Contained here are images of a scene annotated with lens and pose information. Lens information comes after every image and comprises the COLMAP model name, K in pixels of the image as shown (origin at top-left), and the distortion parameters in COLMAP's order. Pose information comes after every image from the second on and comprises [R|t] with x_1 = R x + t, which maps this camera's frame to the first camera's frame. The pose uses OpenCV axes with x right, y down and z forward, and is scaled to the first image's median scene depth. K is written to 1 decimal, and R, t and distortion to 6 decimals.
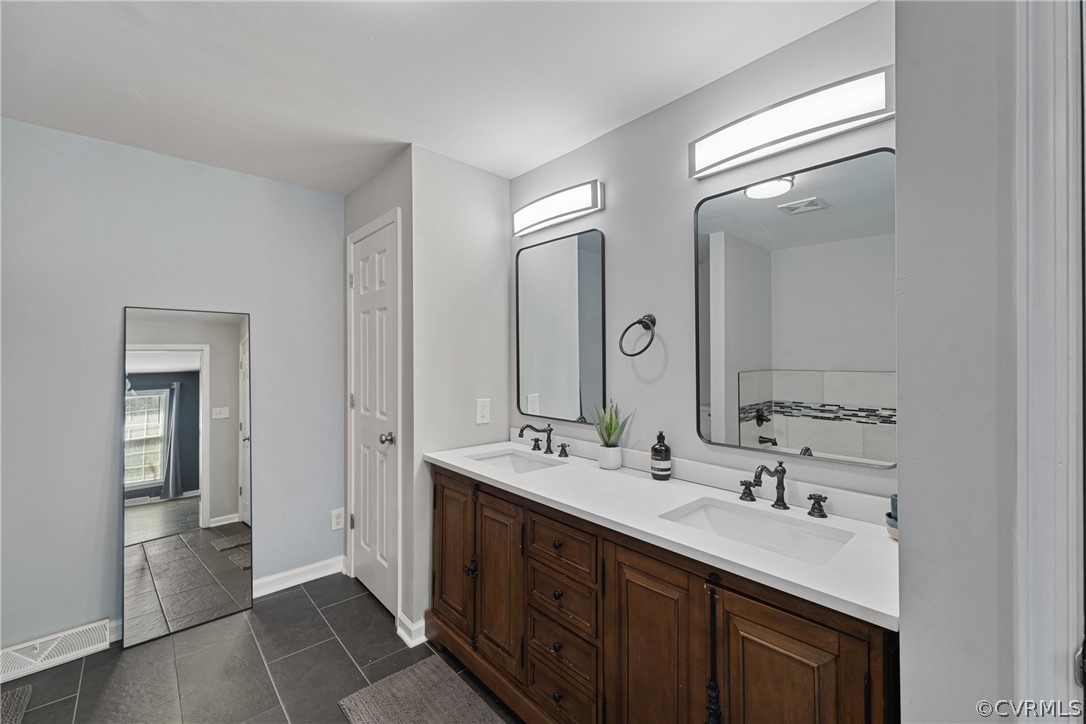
lens RADIAL K [[445.8, 0, 542.2], [0, 445.8, 356.5], [0, 0, 1]] dist [0.002115, -0.000706]
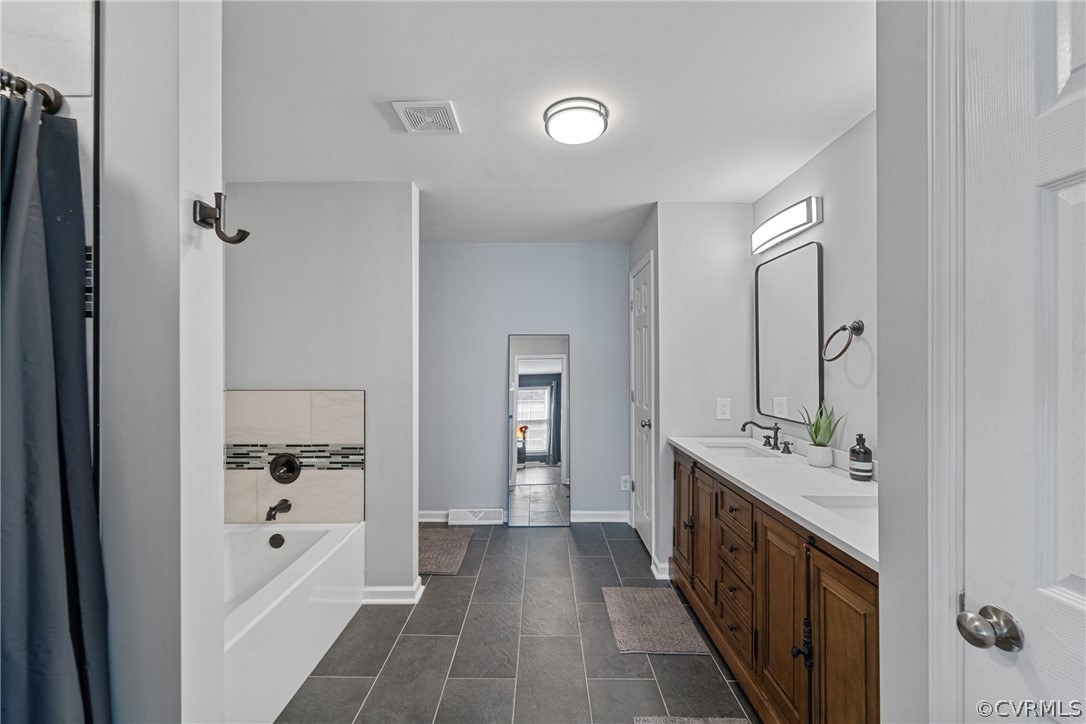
lens RADIAL K [[445.8, 0, 540.3], [0, 445.8, 363.3], [0, 0, 1]] dist [0.002115, -0.000706]
pose [[0.739805, -0.004962, -0.672803, 0.358940], [0.007217, 0.999974, 0.000561, -0.001633], [0.672783, -0.005271, 0.739821, -0.230838]]
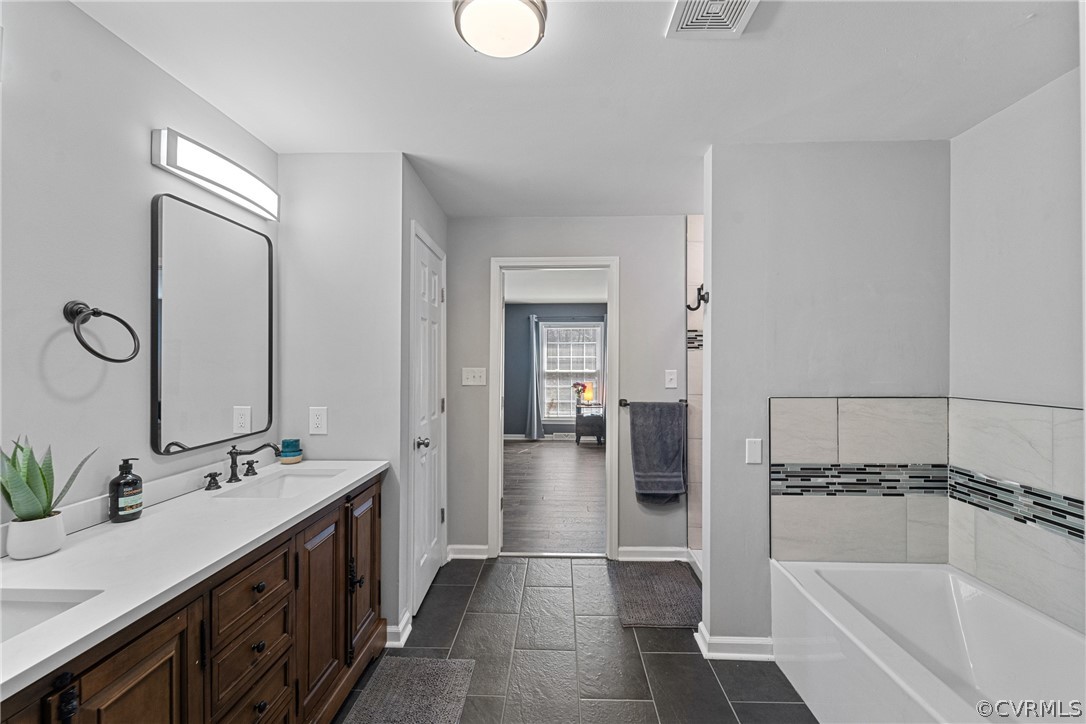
lens RADIAL K [[445.8, 0, 543.0], [0, 445.8, 362.3], [0, 0, 1]] dist [0.002115, -0.000706]
pose [[-0.722734, 0.004537, 0.691111, -0.689673], [0.002517, 0.999989, -0.003932, 0.003679], [-0.691122, -0.001102, -0.722738, 0.917331]]
